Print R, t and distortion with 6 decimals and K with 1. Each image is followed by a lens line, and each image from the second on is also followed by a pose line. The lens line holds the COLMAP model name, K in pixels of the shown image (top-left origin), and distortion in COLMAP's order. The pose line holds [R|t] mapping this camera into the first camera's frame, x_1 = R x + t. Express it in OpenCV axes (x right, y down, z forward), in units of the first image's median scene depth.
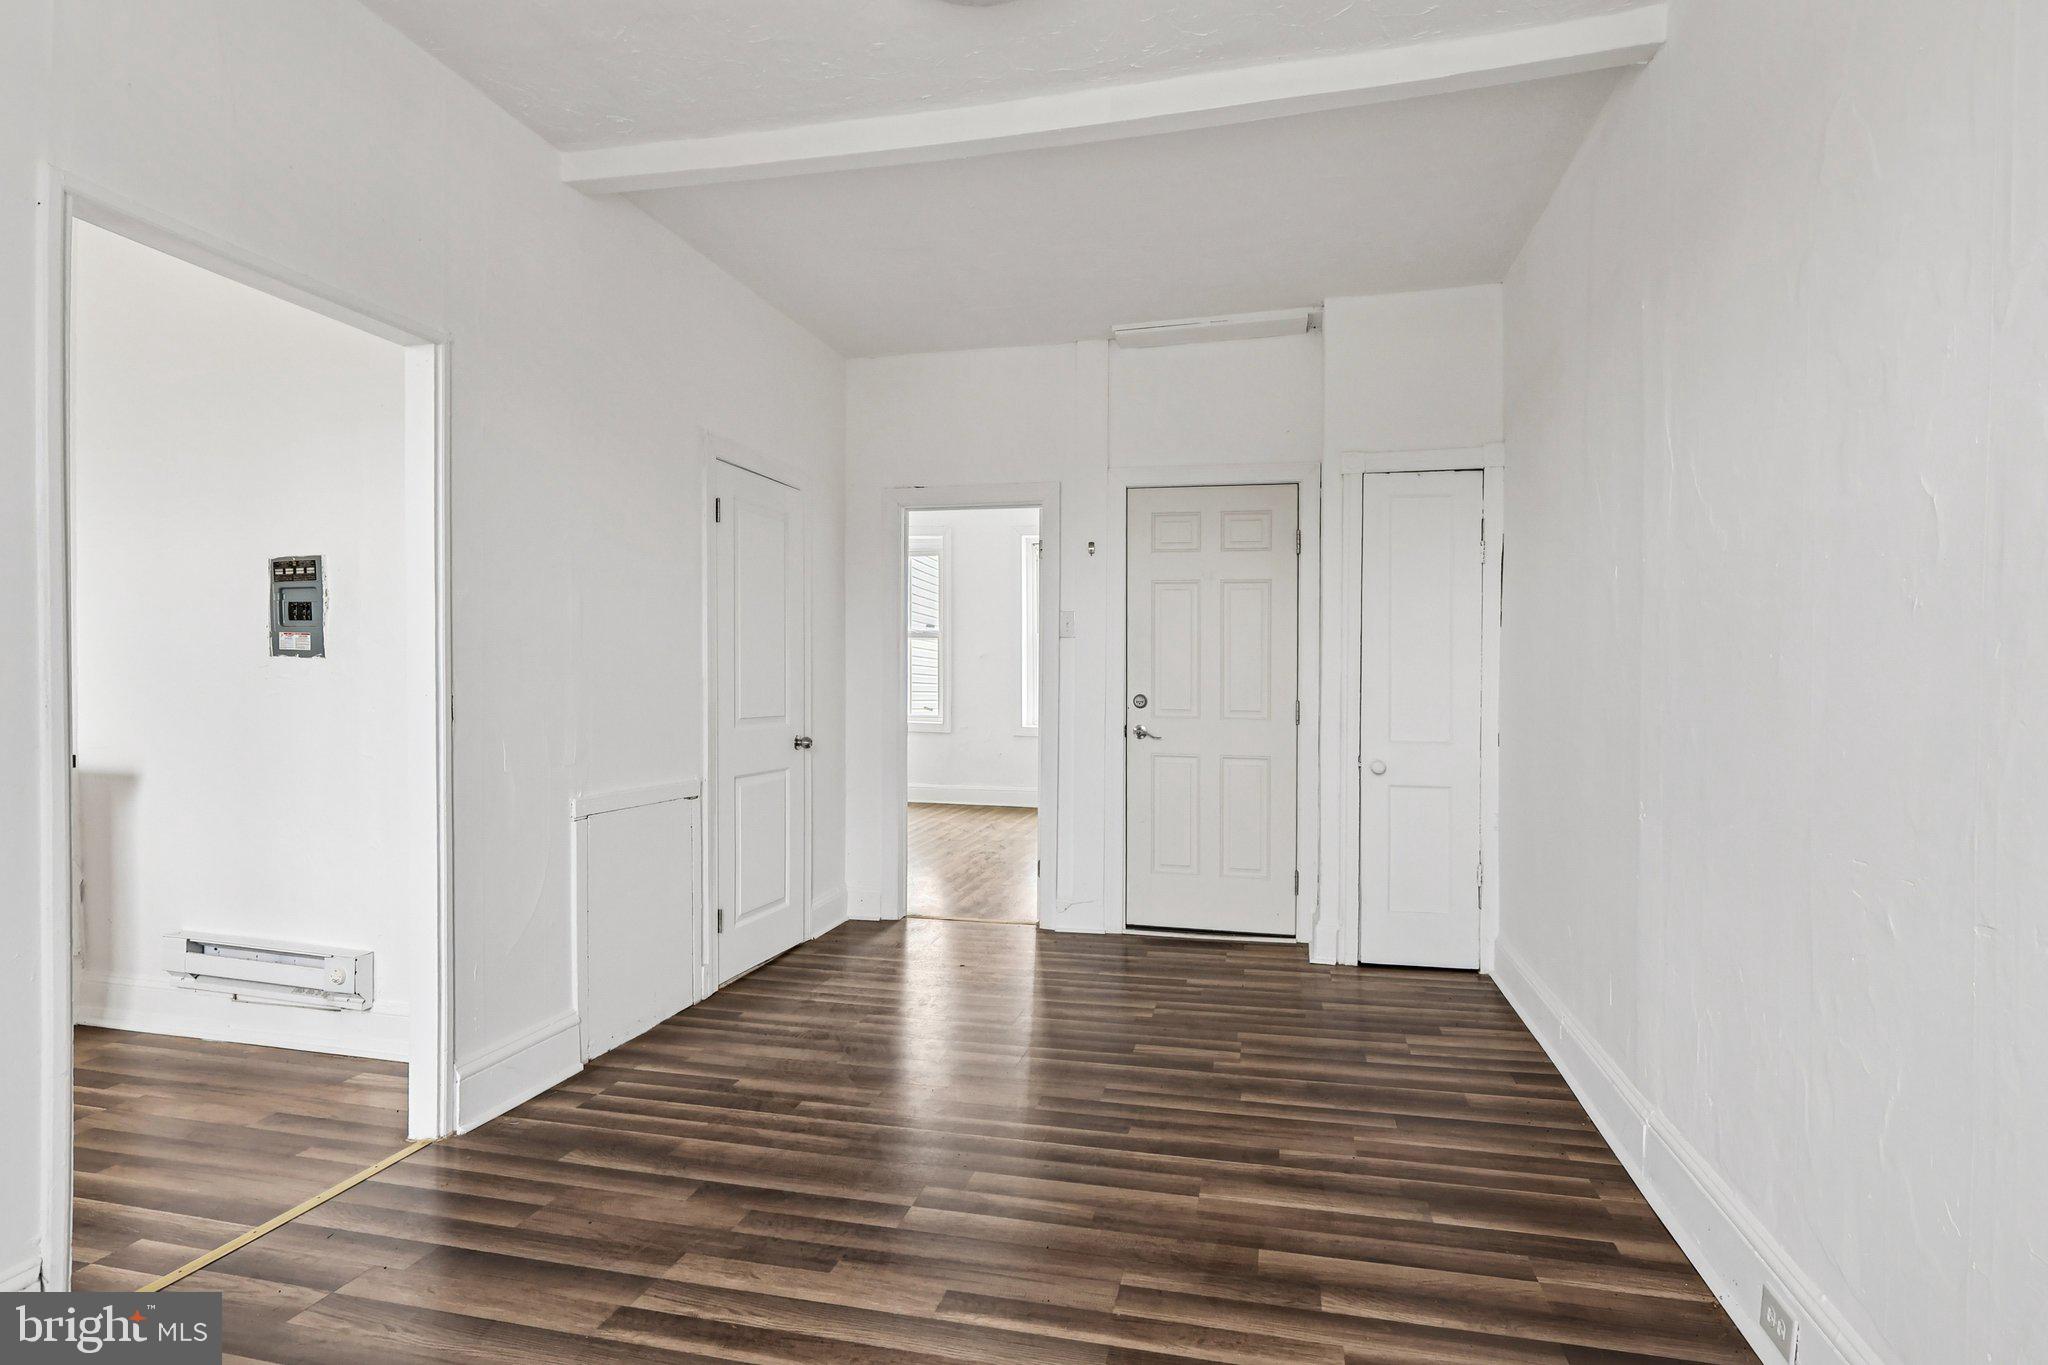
lens RADIAL K [[1059.3, 0, 1025.2], [0, 1059.3, 682.4], [0, 0, 1]] dist [-0.005004, -0.001665]
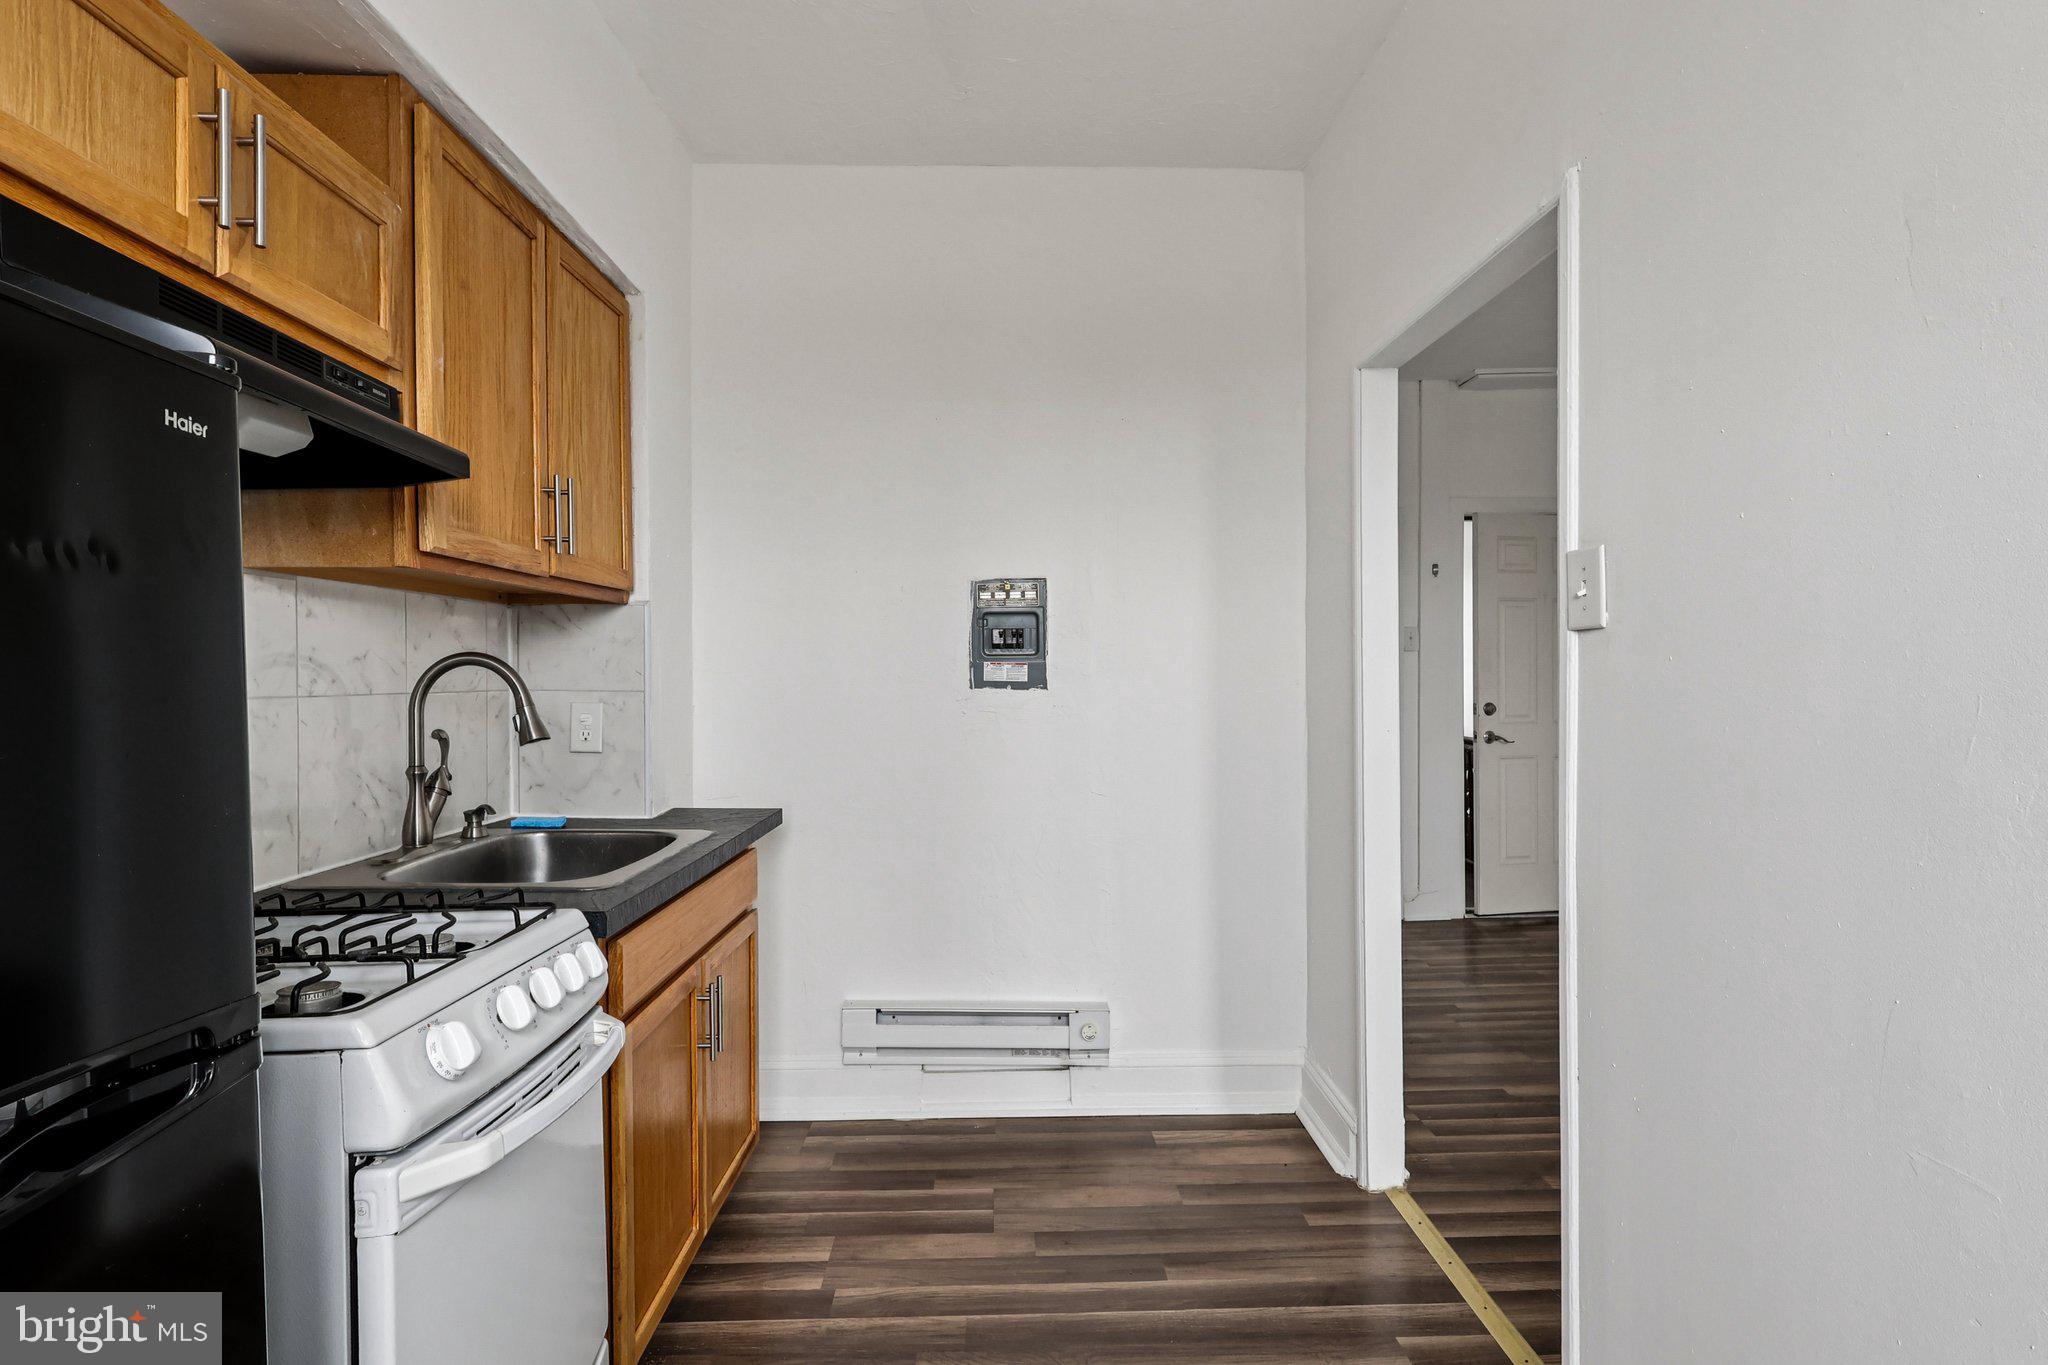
lens RADIAL K [[996.5, 0, 1025.6], [0, 996.5, 676.0], [0, 0, 1]] dist [-0.012912, -0.000245]
pose [[0.967267, -0.015456, 0.253291, -0.892281], [0.015938, 0.999873, 0.000151, -0.035140], [-0.253261, 0.003891, 0.967390, 0.160492]]
